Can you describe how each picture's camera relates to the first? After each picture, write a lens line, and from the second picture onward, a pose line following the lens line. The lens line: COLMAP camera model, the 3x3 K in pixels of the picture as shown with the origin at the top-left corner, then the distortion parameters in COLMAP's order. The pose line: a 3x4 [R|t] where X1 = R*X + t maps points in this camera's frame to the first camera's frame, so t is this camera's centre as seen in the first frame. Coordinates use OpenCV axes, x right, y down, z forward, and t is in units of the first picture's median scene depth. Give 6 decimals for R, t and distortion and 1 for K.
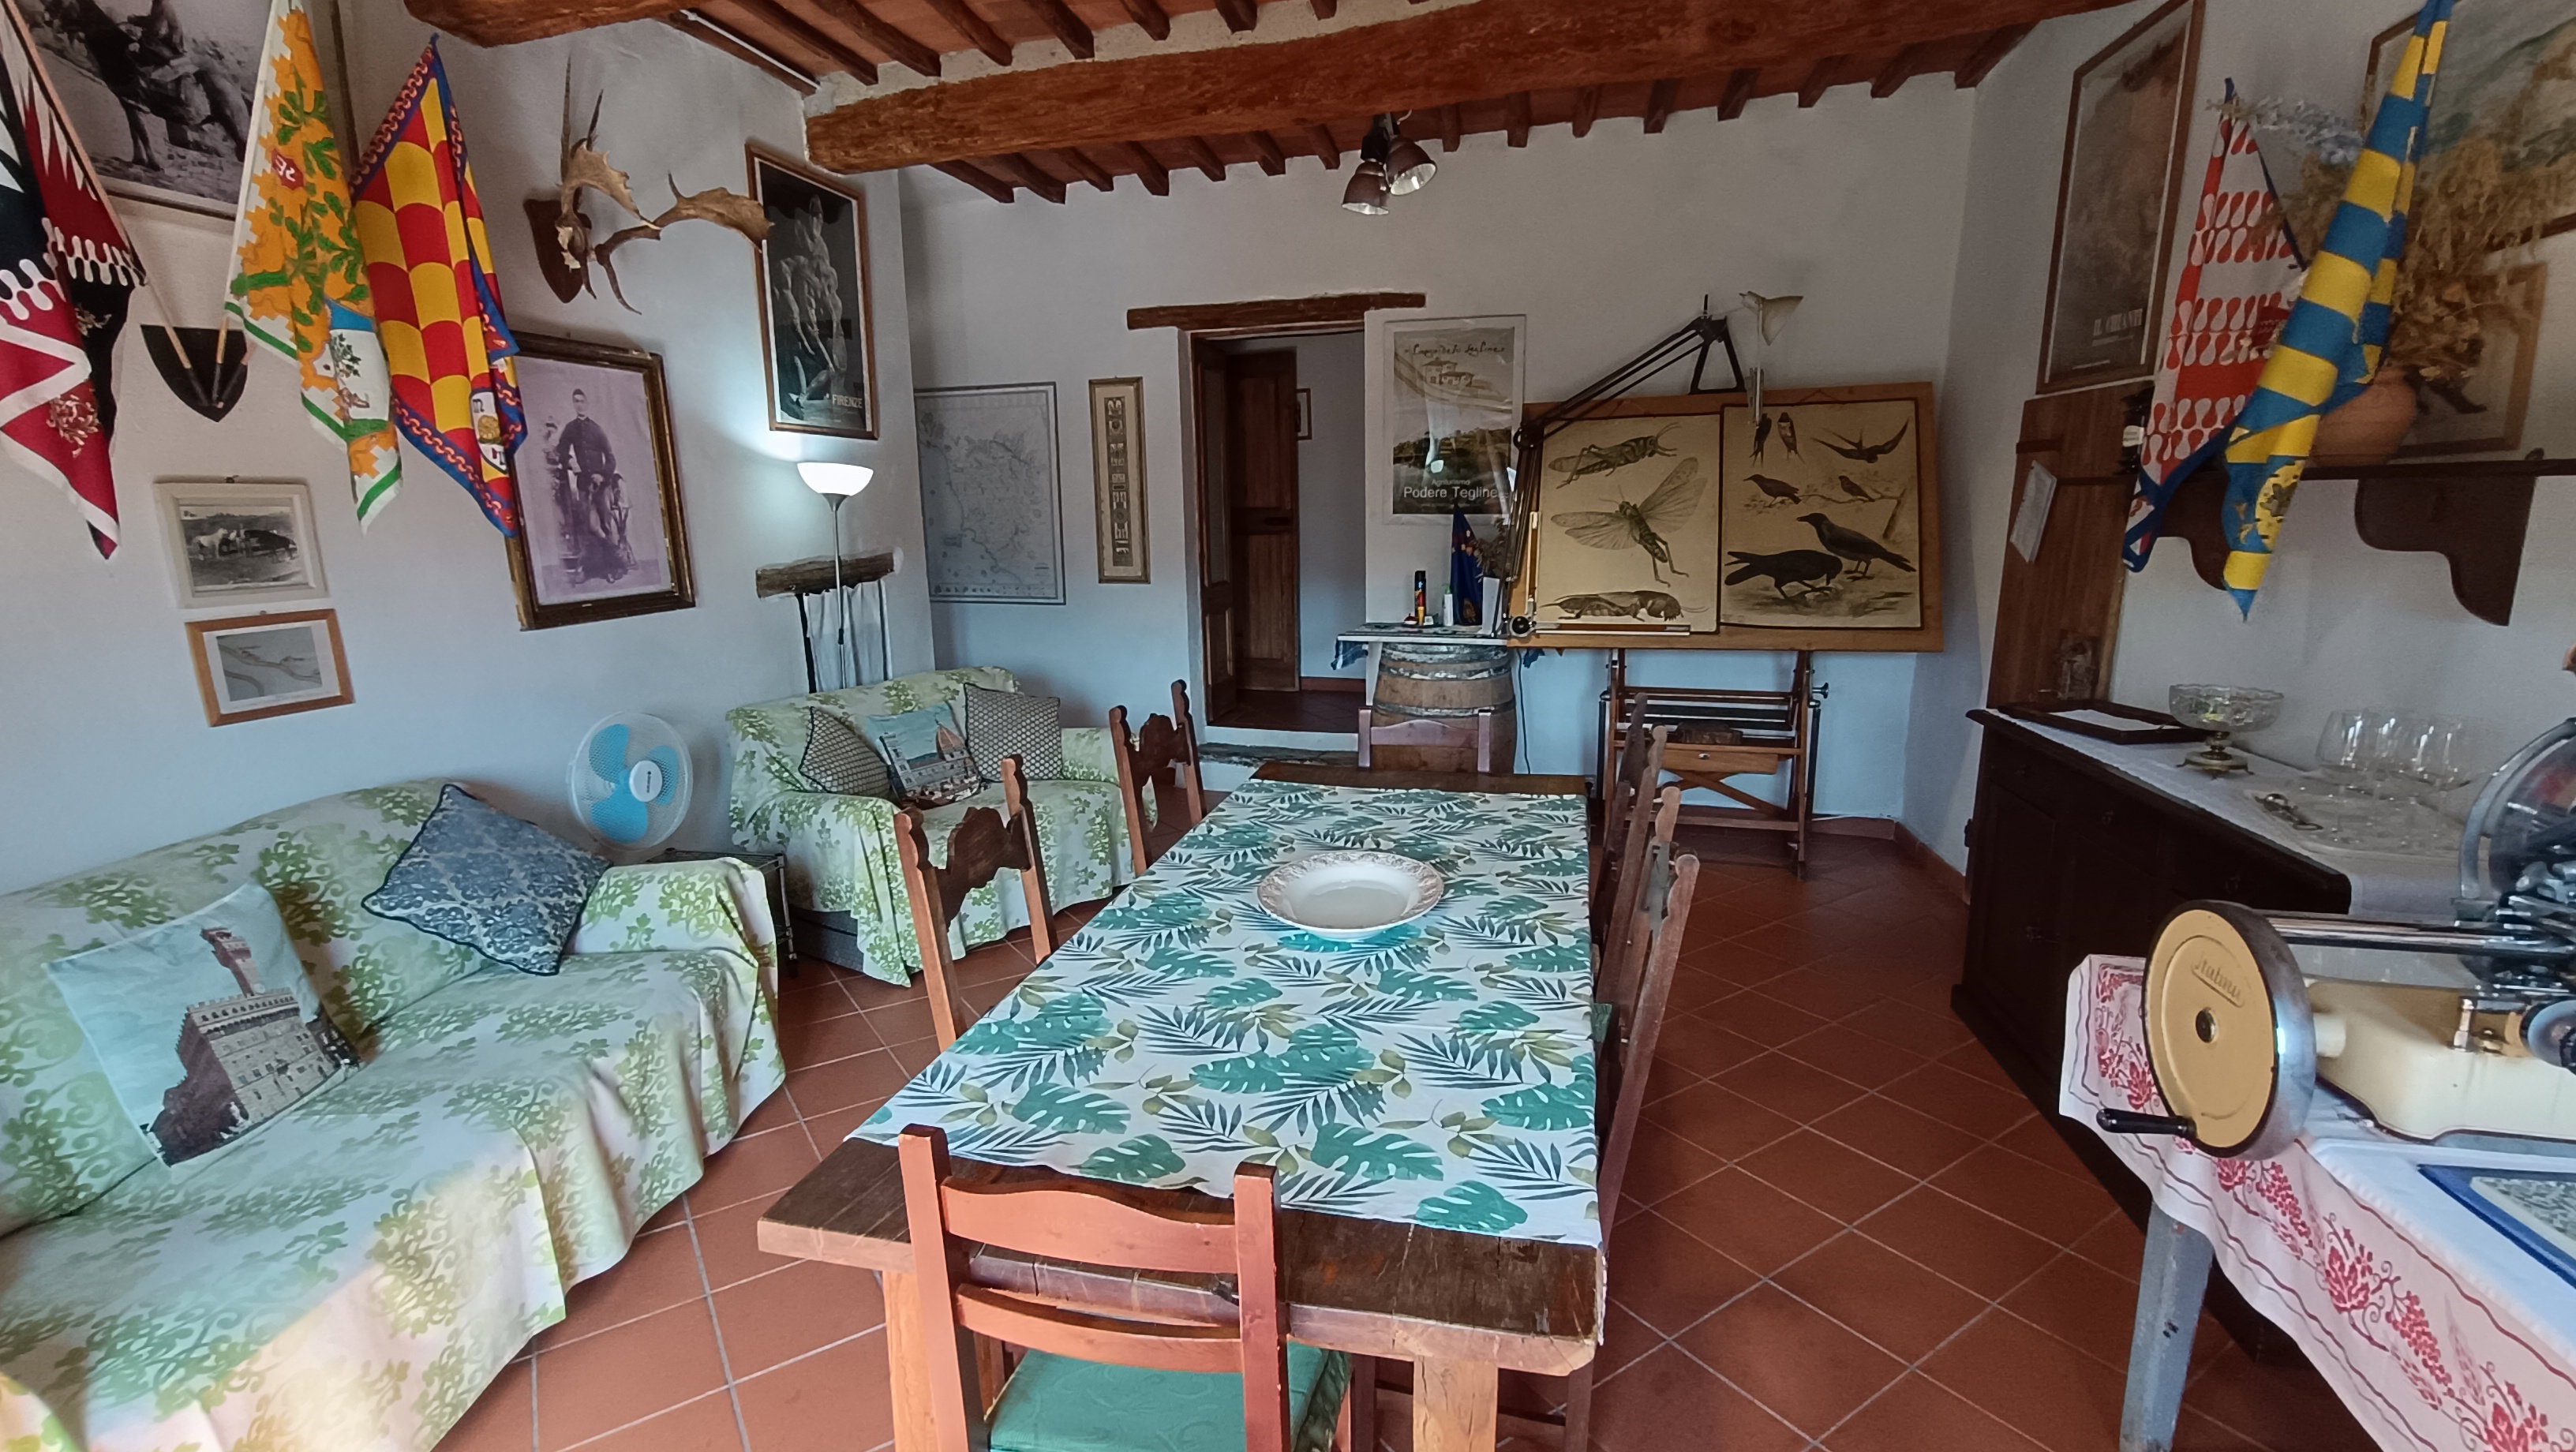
lens RADIAL K [[1177.0, 0, 1288.0], [0, 1177.0, 726.0], [0, 0, 1]] dist [-0.003995, 0.003750]
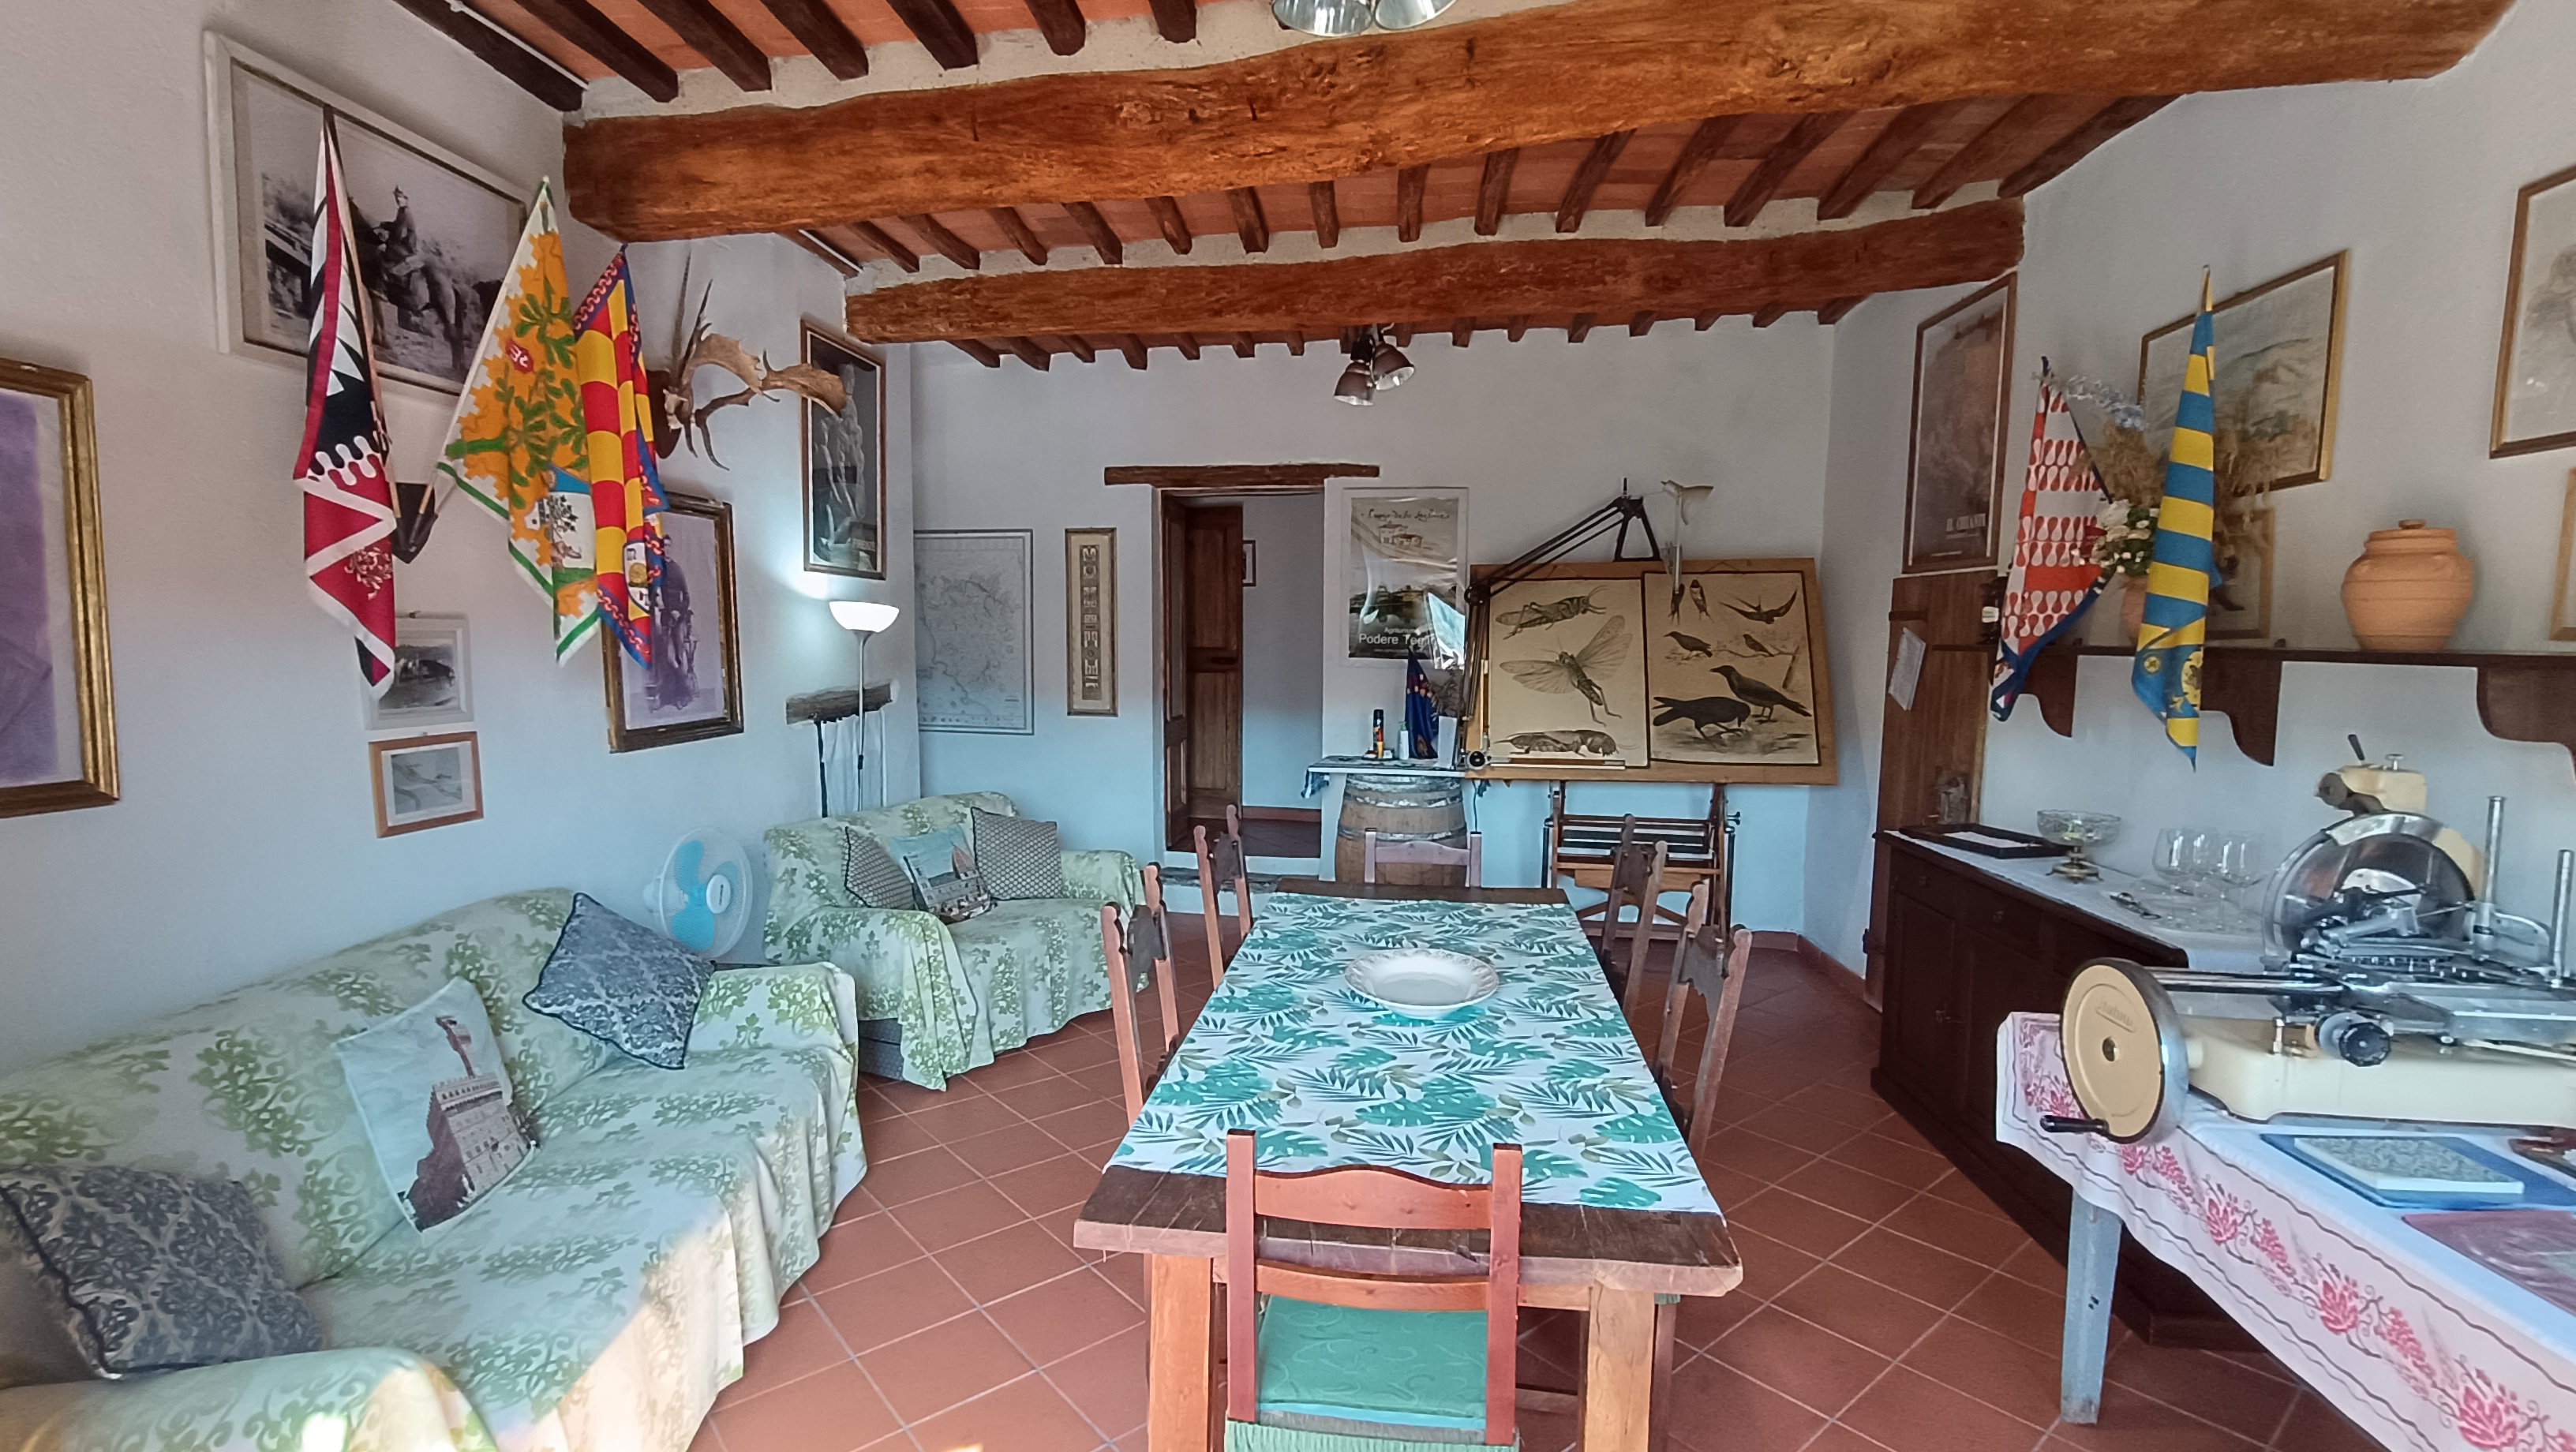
lens RADIAL K [[1184.9, 0, 1288.0], [0, 1184.9, 726.0], [0, 0, 1]] dist [-0.016355, 0.019032]
pose [[0.993571, 0.014168, 0.112318, -0.175489], [-0.001505, 0.993703, -0.112033, 0.016236], [-0.113198, 0.111144, 0.987336, -0.158105]]
